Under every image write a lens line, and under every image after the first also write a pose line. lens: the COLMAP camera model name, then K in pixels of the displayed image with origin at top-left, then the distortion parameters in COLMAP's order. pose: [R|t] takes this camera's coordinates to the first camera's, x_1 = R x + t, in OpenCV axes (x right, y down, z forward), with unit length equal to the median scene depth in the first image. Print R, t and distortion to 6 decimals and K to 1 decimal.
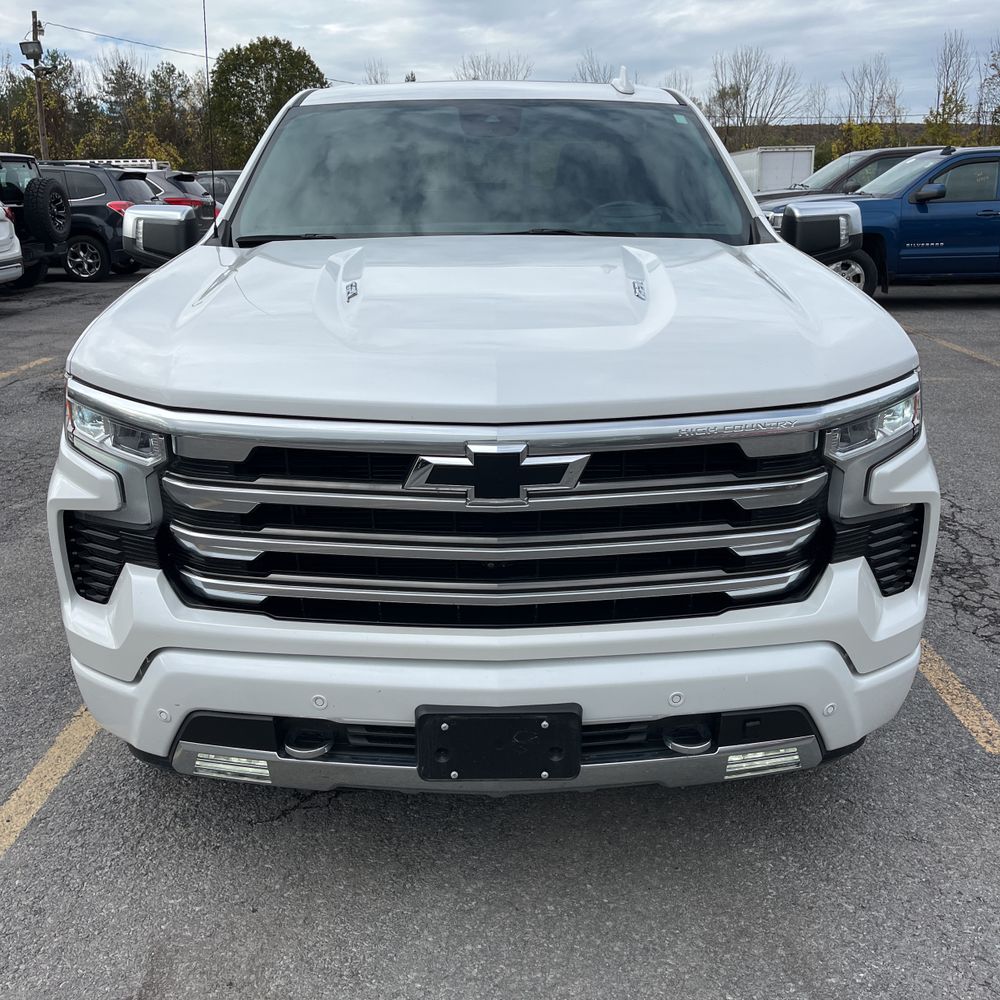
lens RADIAL K [[998.9, 0, 500.0], [0, 998.9, 500.0], [0, 0, 1]] dist [0.048318, -0.046220]
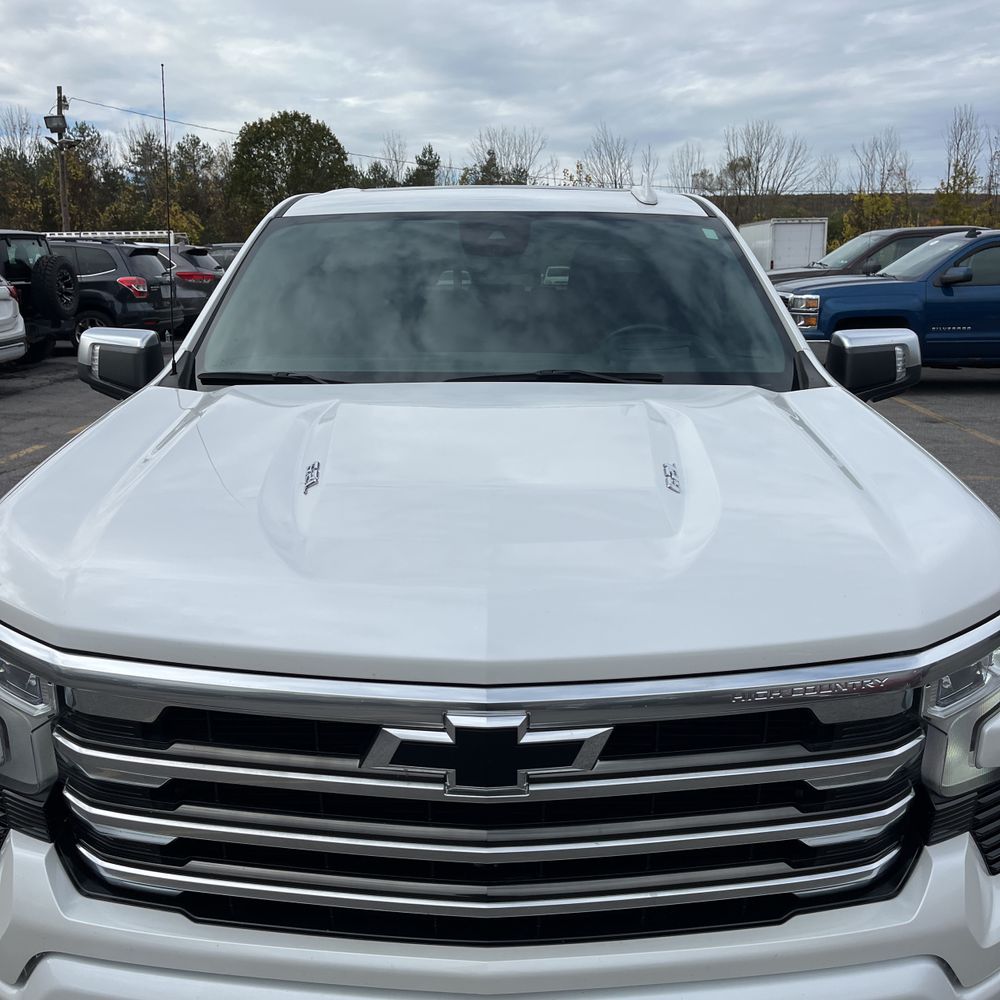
lens RADIAL K [[998.9, 0, 500.0], [0, 998.9, 500.0], [0, 0, 1]] dist [0.048318, -0.046220]
pose [[0.999886, 0.006724, -0.013508, 0.008671], [-0.007533, 0.998123, -0.060783, -0.092030], [0.013074, 0.060878, 0.998060, 0.133520]]
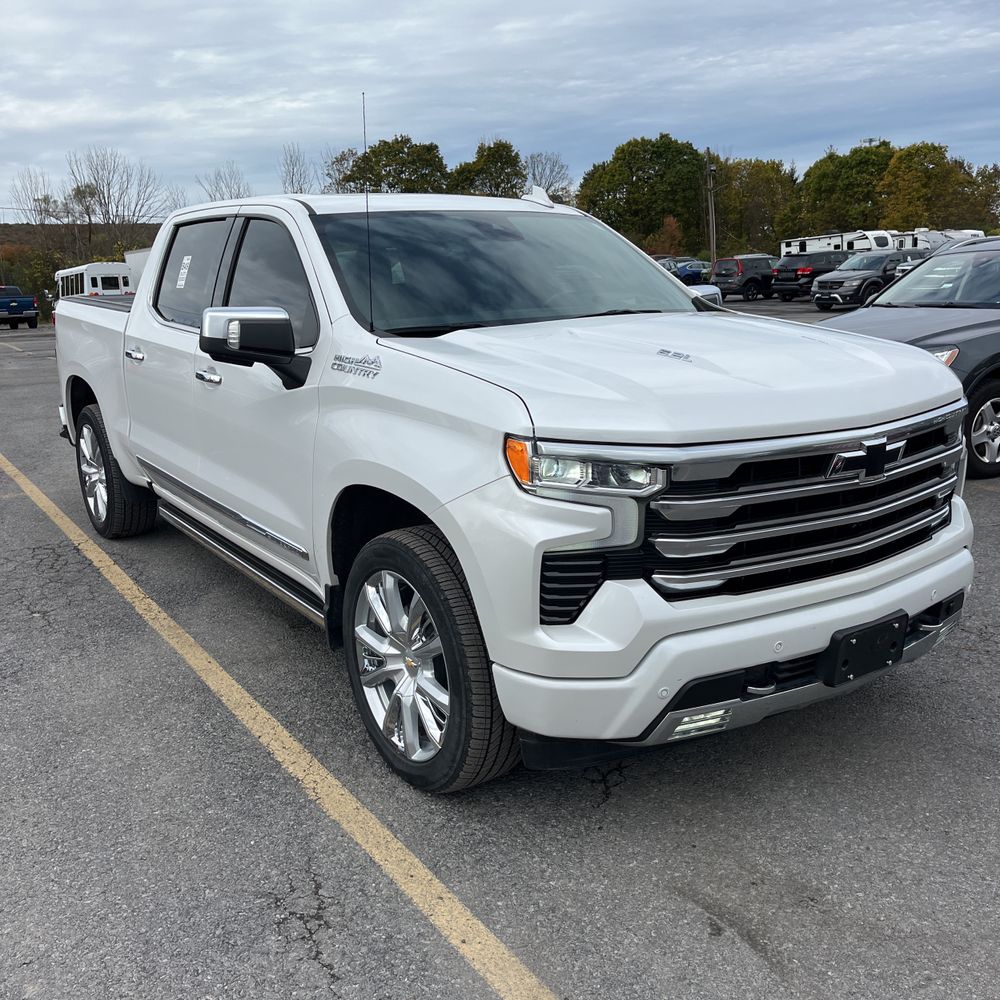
lens RADIAL K [[1004.4, 0, 479.8], [0, 1004.4, 488.9], [0, 0, 1]] dist [0.035978, -0.043066]
pose [[0.834701, -0.136535, 0.533510, -0.719755], [0.188559, 0.981079, -0.043934, -0.014709], [-0.517416, 0.137269, 0.844652, 0.014741]]
